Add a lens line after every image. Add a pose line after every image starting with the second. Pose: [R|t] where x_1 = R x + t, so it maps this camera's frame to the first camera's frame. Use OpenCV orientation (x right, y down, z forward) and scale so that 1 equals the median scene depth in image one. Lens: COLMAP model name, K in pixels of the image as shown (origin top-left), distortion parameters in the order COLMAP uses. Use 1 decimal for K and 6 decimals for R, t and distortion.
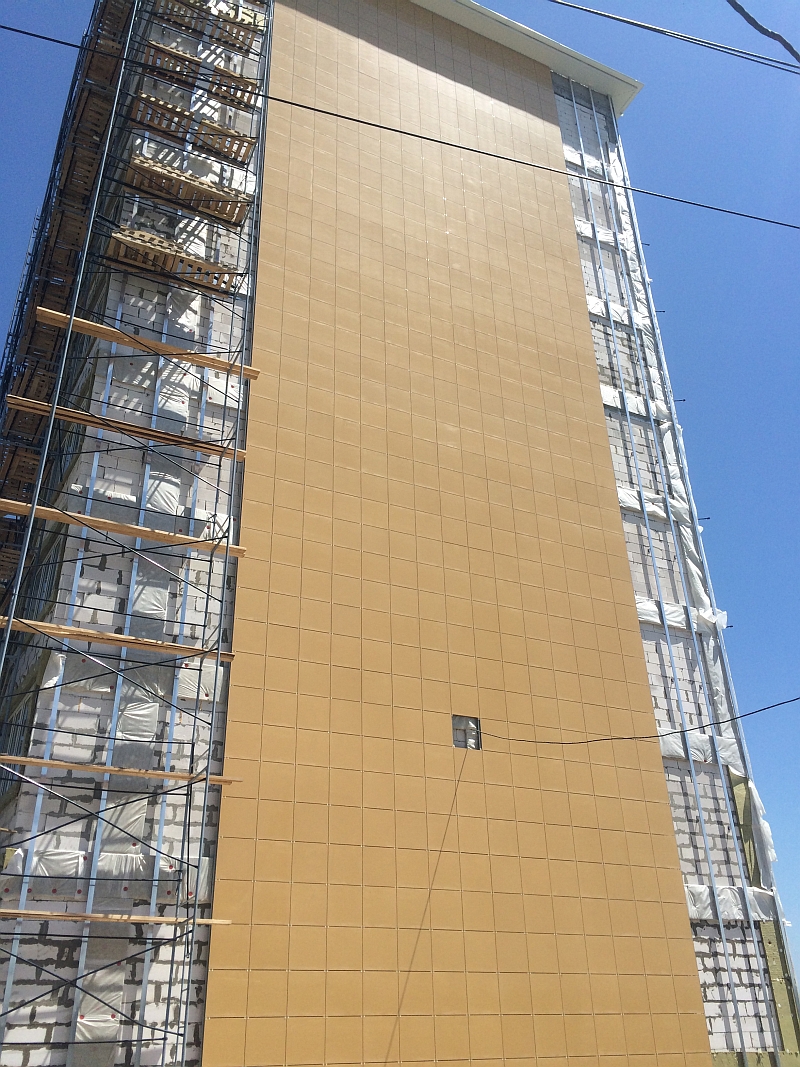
lens RADIAL K [[904.0, 0, 400.0], [0, 904.0, 533.5], [0, 0, 1]] dist [0.080448, -0.111224]
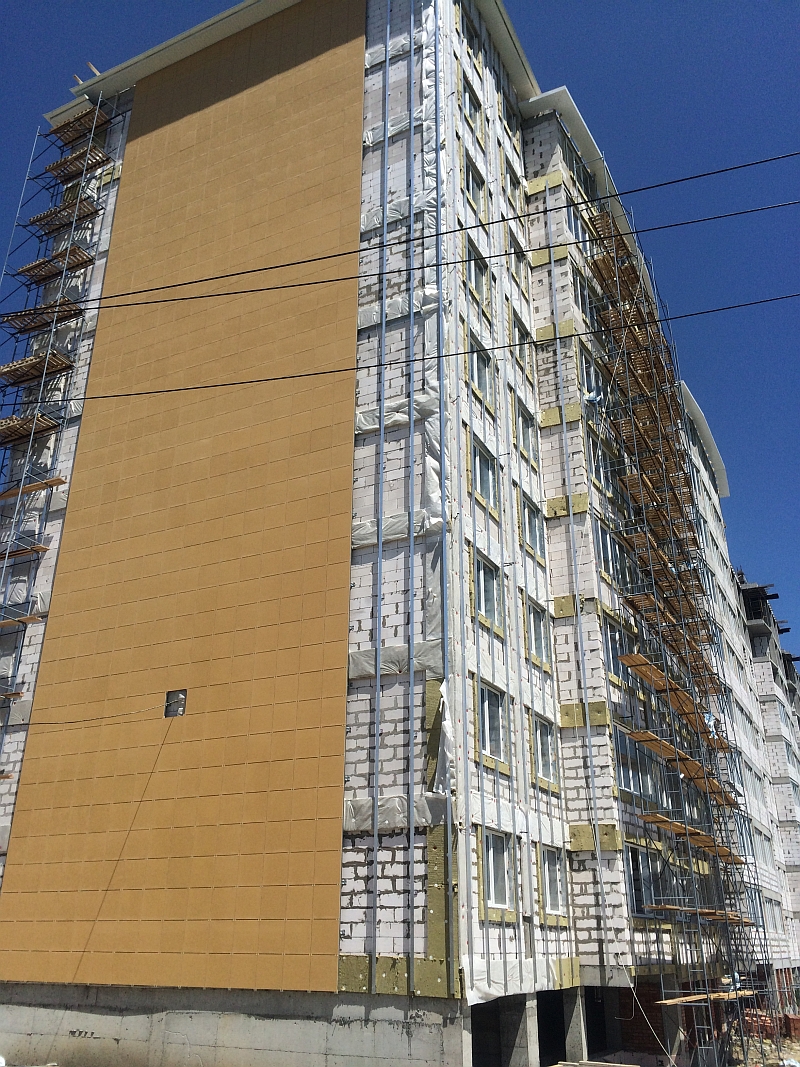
lens RADIAL K [[904.0, 0, 400.0], [0, 904.0, 533.5], [0, 0, 1]] dist [0.080448, -0.111224]
pose [[0.613953, -0.298034, -0.730916, 1.189415], [0.369604, 0.926740, -0.067423, 0.192232], [0.697463, -0.228755, 0.679129, 0.401845]]
